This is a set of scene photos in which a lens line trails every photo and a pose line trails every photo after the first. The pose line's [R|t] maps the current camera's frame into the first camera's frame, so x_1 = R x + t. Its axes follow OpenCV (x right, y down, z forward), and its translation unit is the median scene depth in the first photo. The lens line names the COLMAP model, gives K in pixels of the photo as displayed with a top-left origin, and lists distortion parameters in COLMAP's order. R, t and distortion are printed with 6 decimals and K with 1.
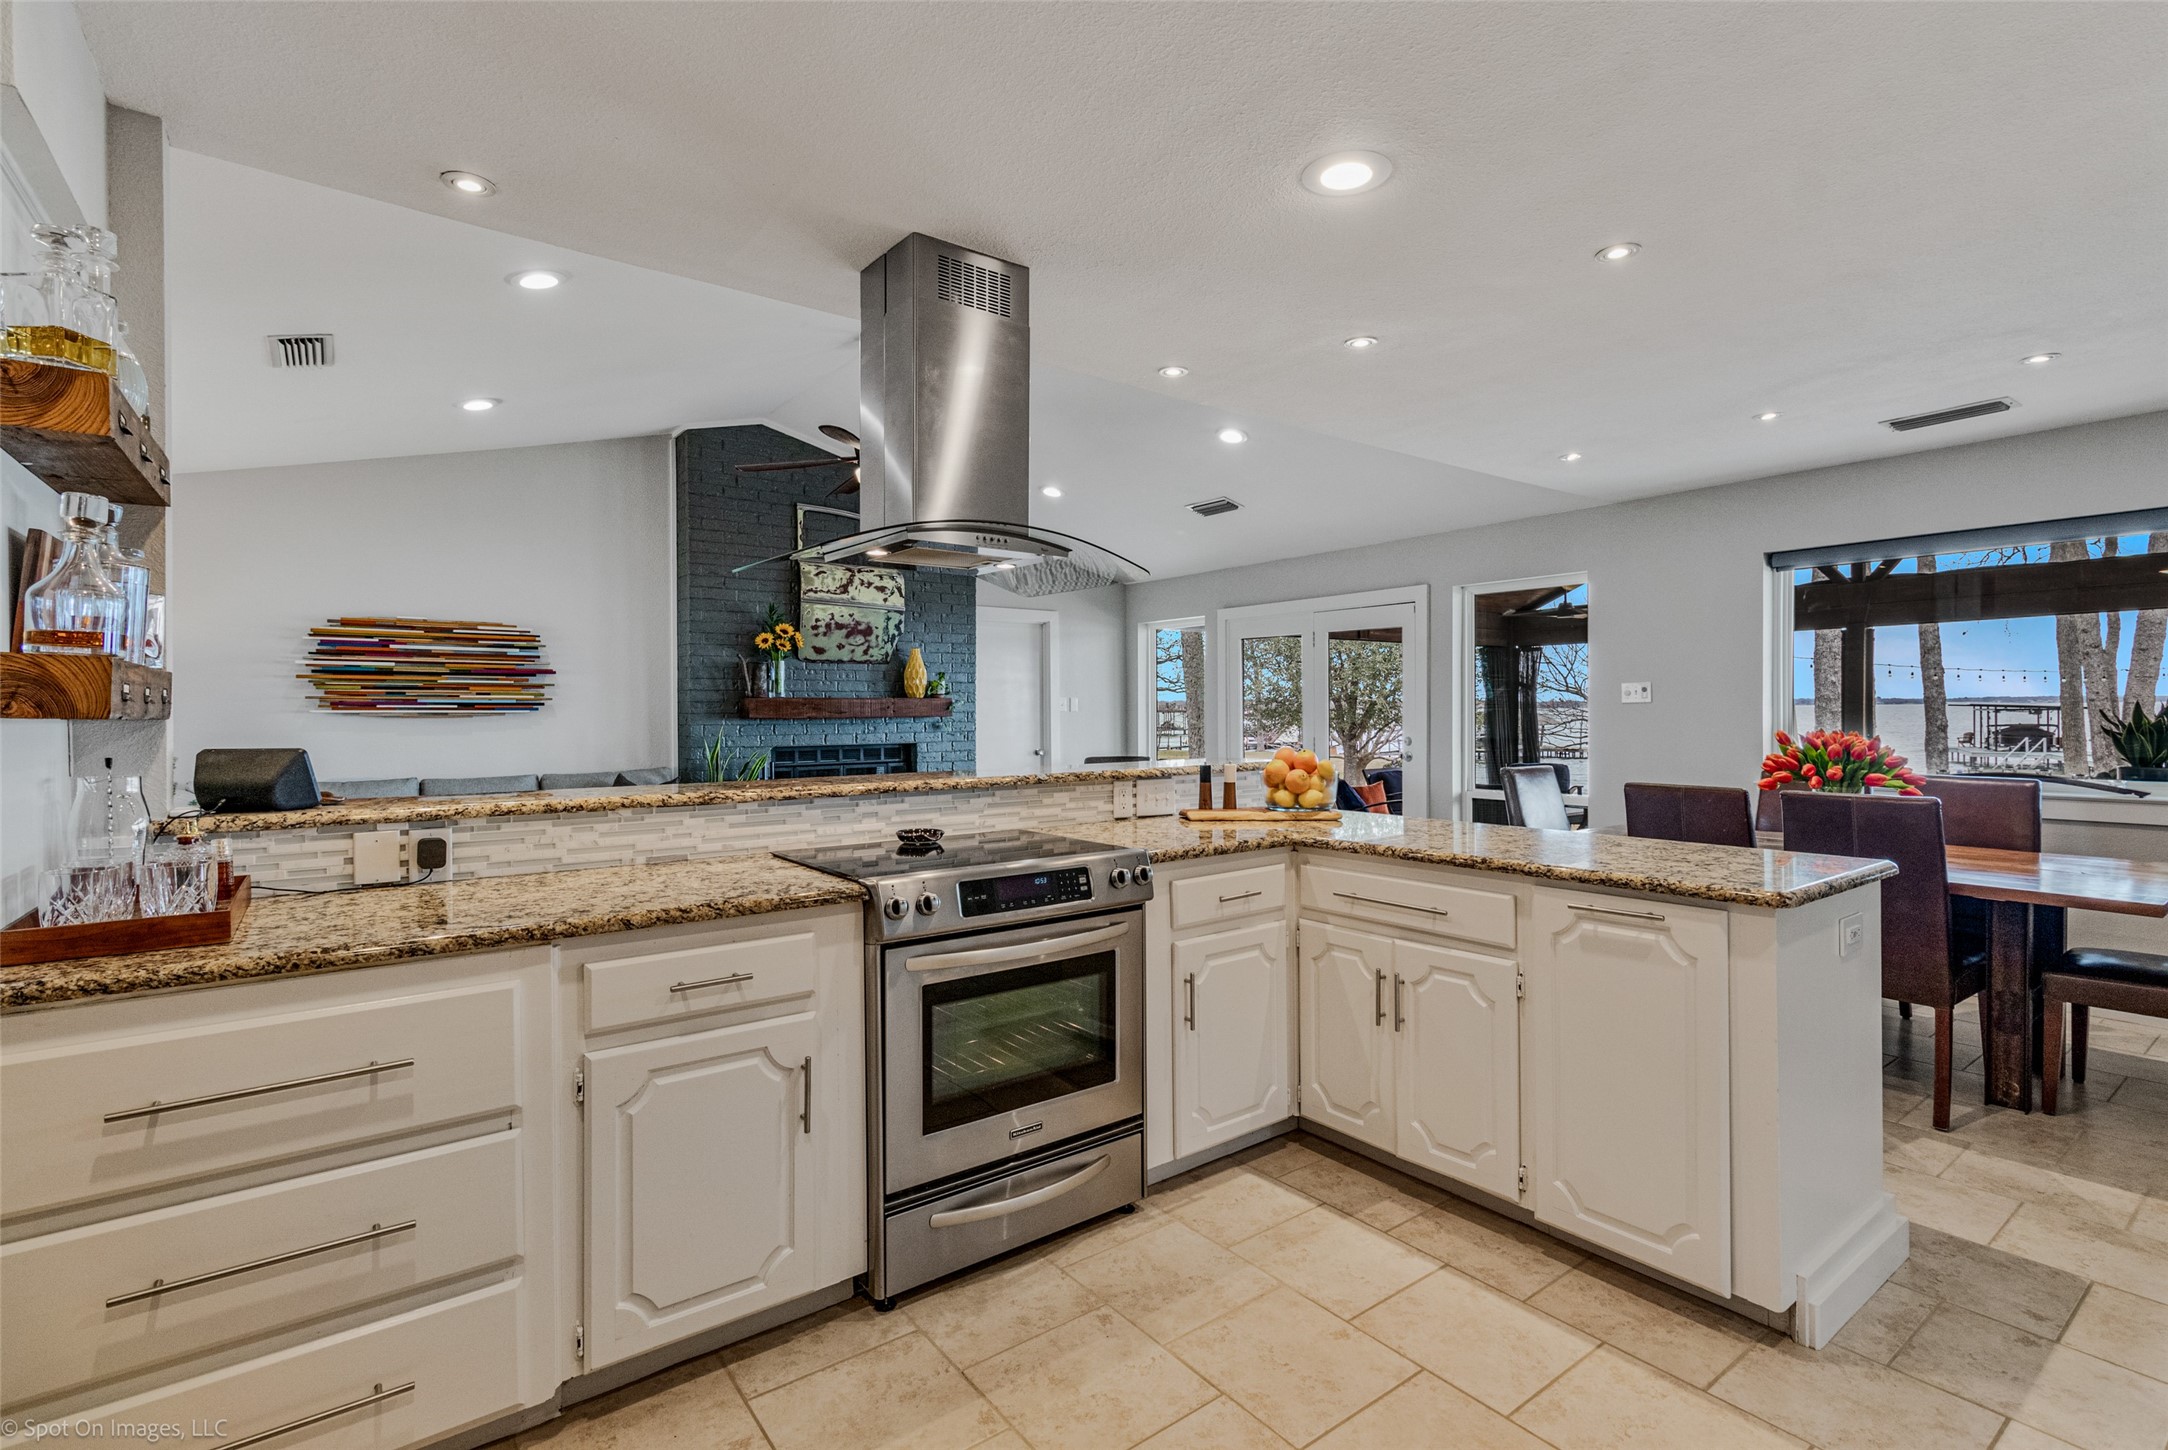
lens RADIAL K [[1004.9, 0, 1093.9], [0, 1004.9, 714.0], [0, 0, 1]] dist [0.003434, 0.000527]
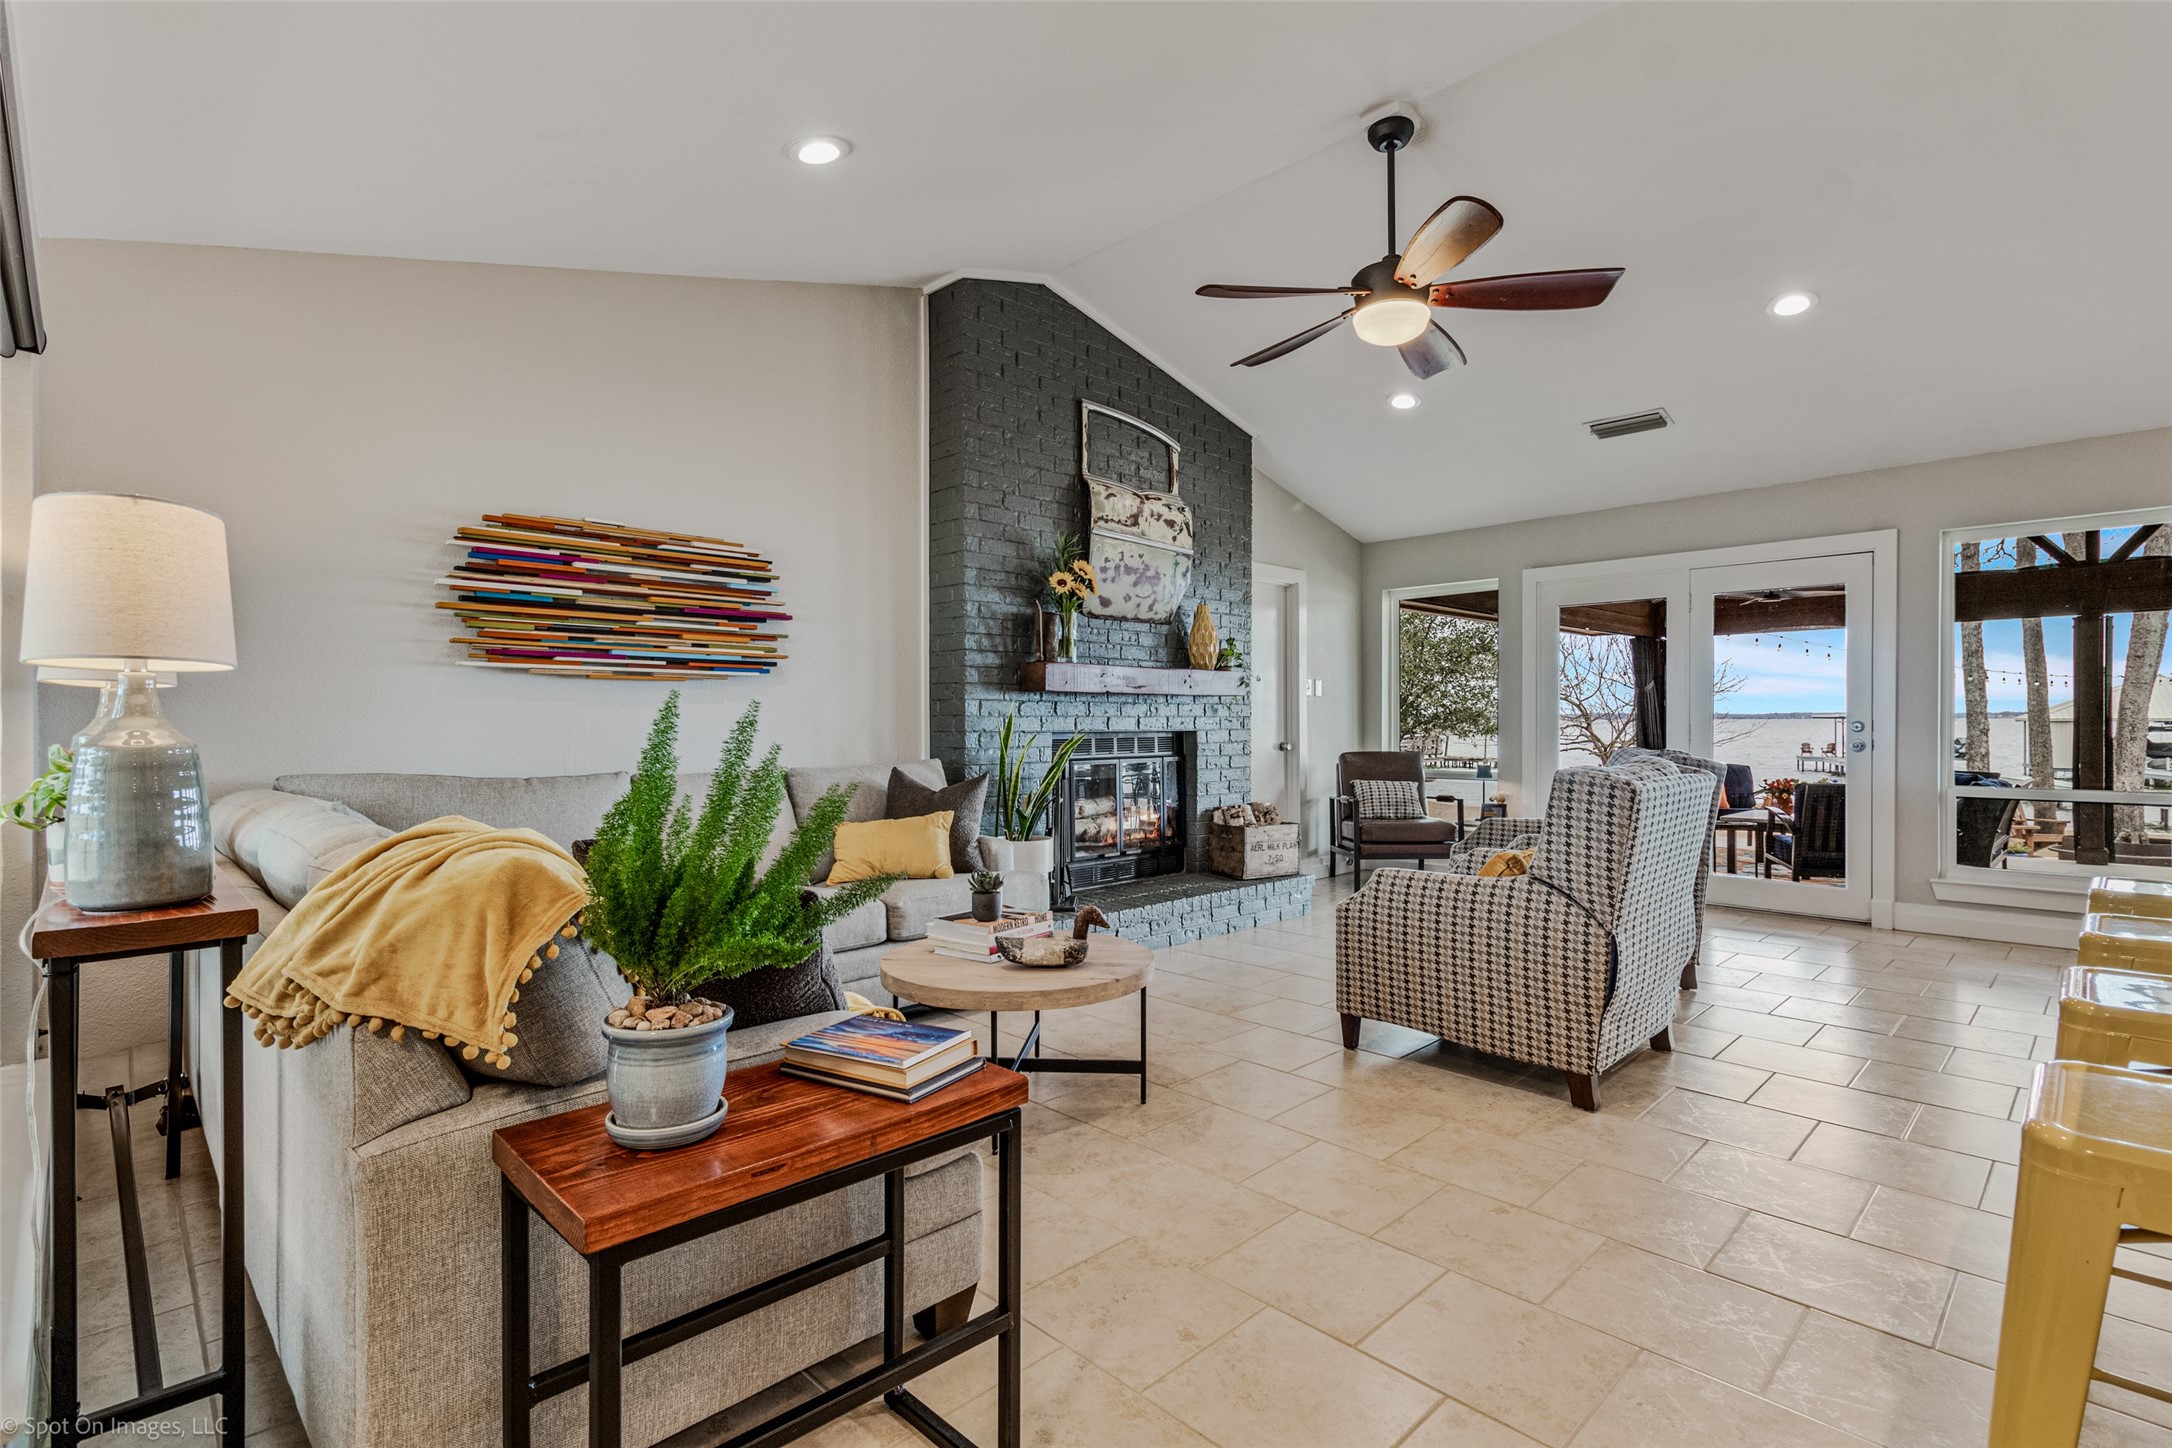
lens RADIAL K [[1006.8, 0, 1095.9], [0, 1006.8, 713.0], [0, 0, 1]] dist [0.003434, 0.000527]
pose [[0.992369, 0.005436, 0.123184, -0.452558], [-0.004111, 0.999931, -0.011005, 0.031492], [-0.123236, 0.010415, 0.992323, 0.335431]]
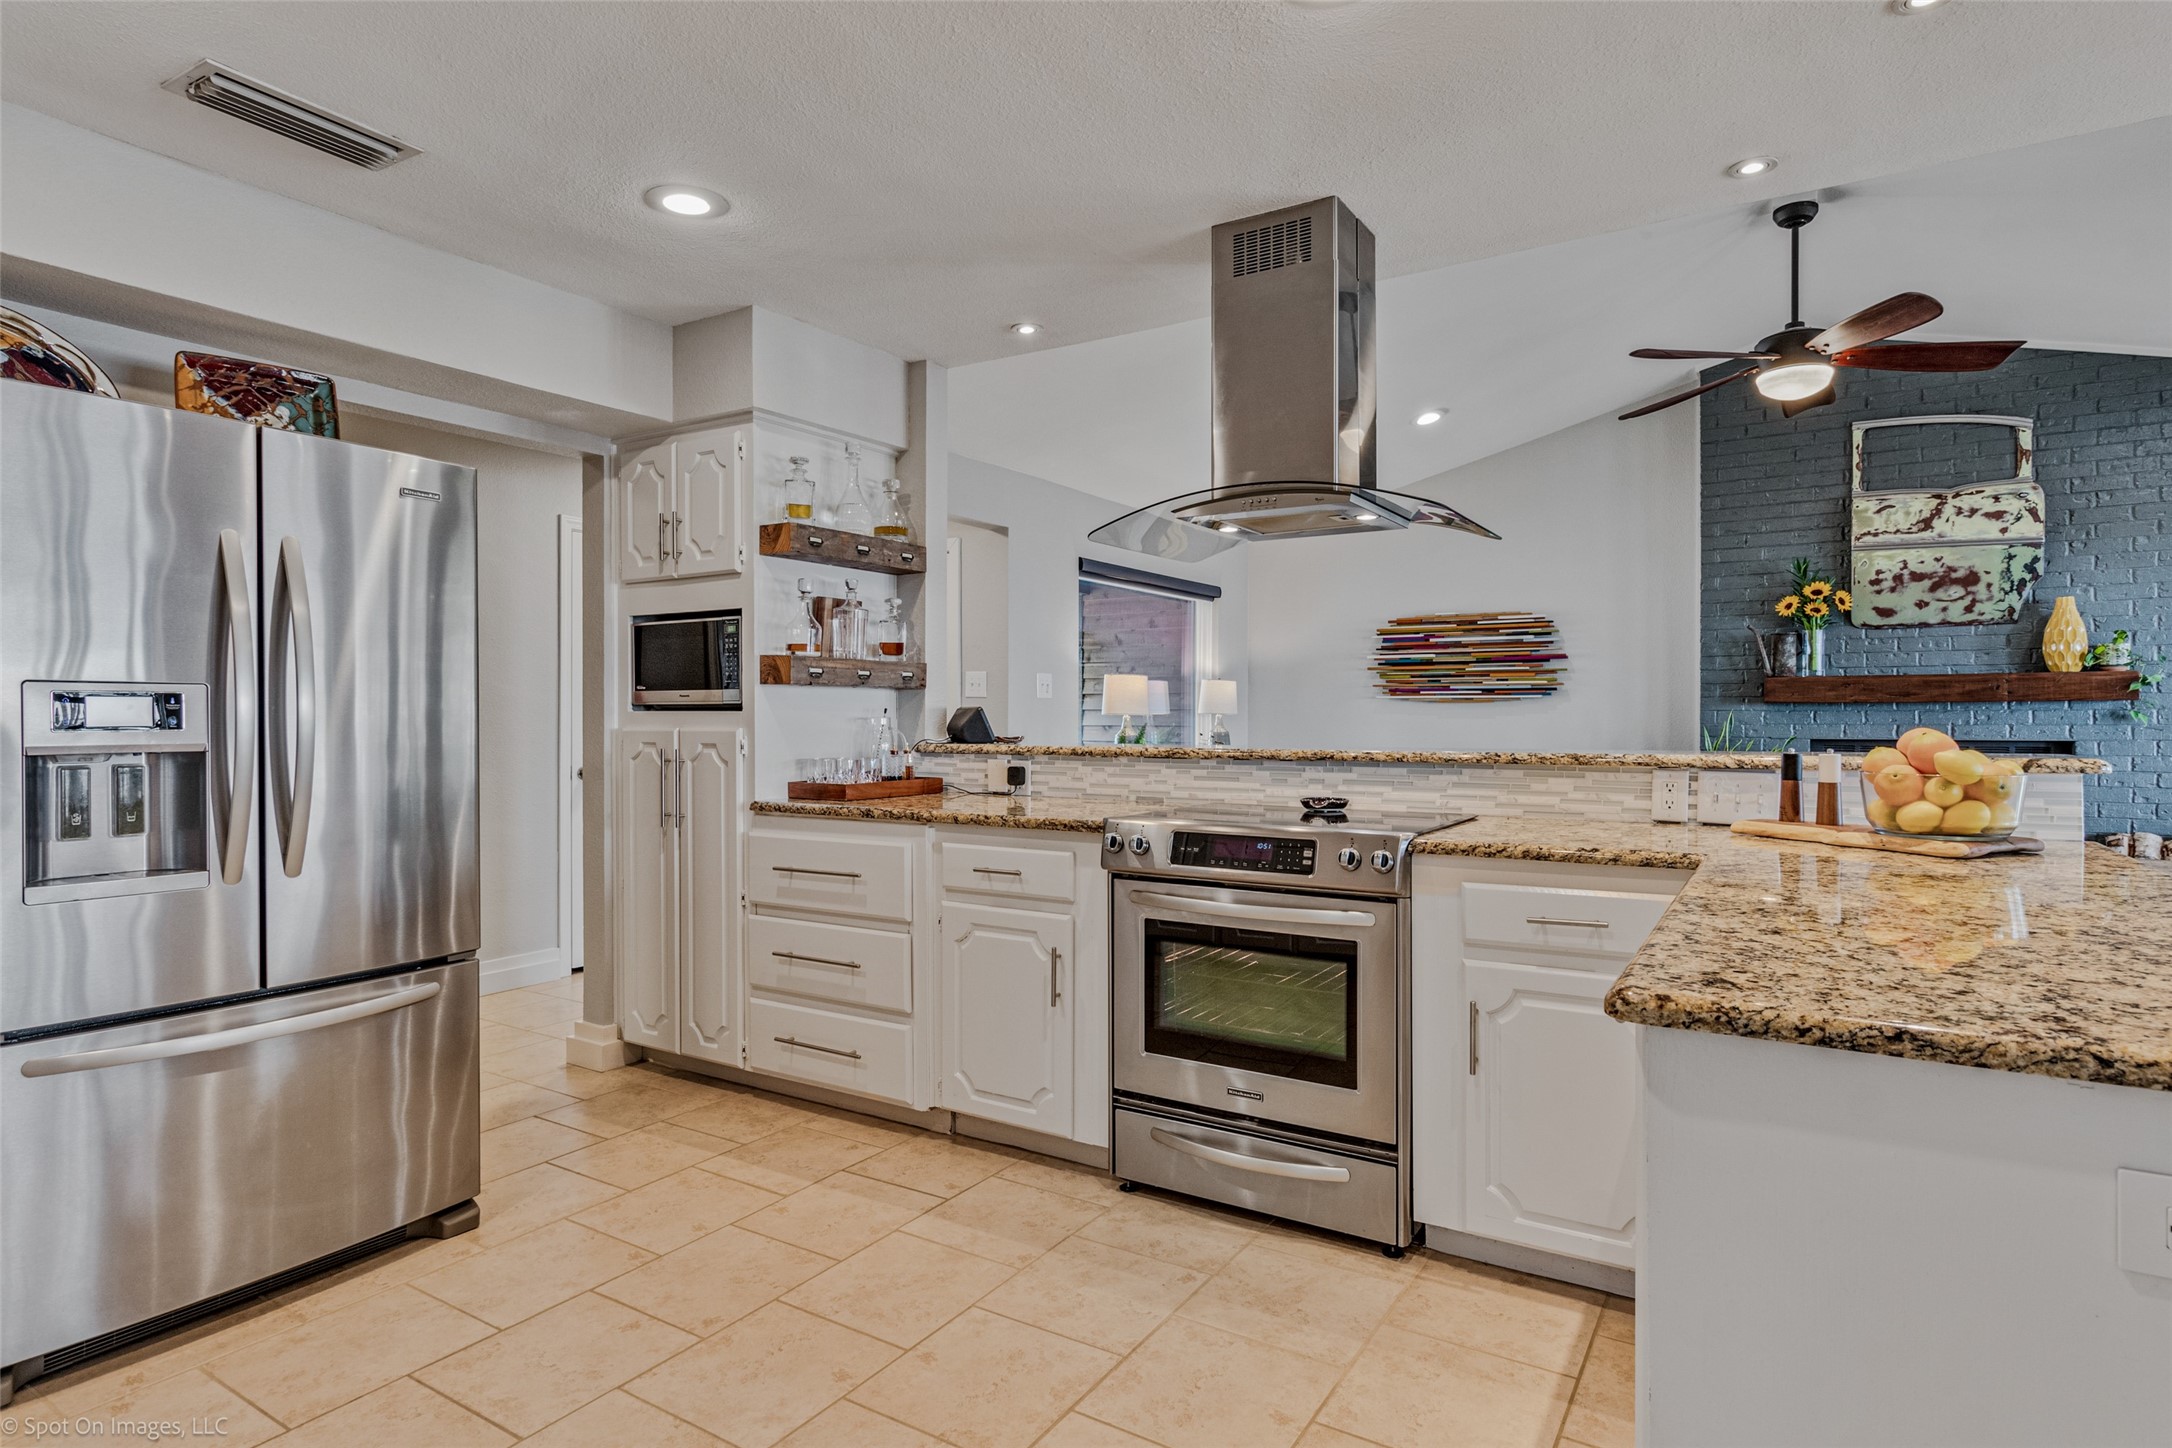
lens RADIAL K [[1136.1, 0, 1111.8], [0, 1136.1, 721.4], [0, 0, 1]] dist [0.008206, -0.000358]
pose [[0.362943, 0.009936, -0.931758, 0.377899], [-0.003430, 0.999951, 0.009327, 0.014649], [0.931805, -0.000189, 0.362959, 0.191546]]
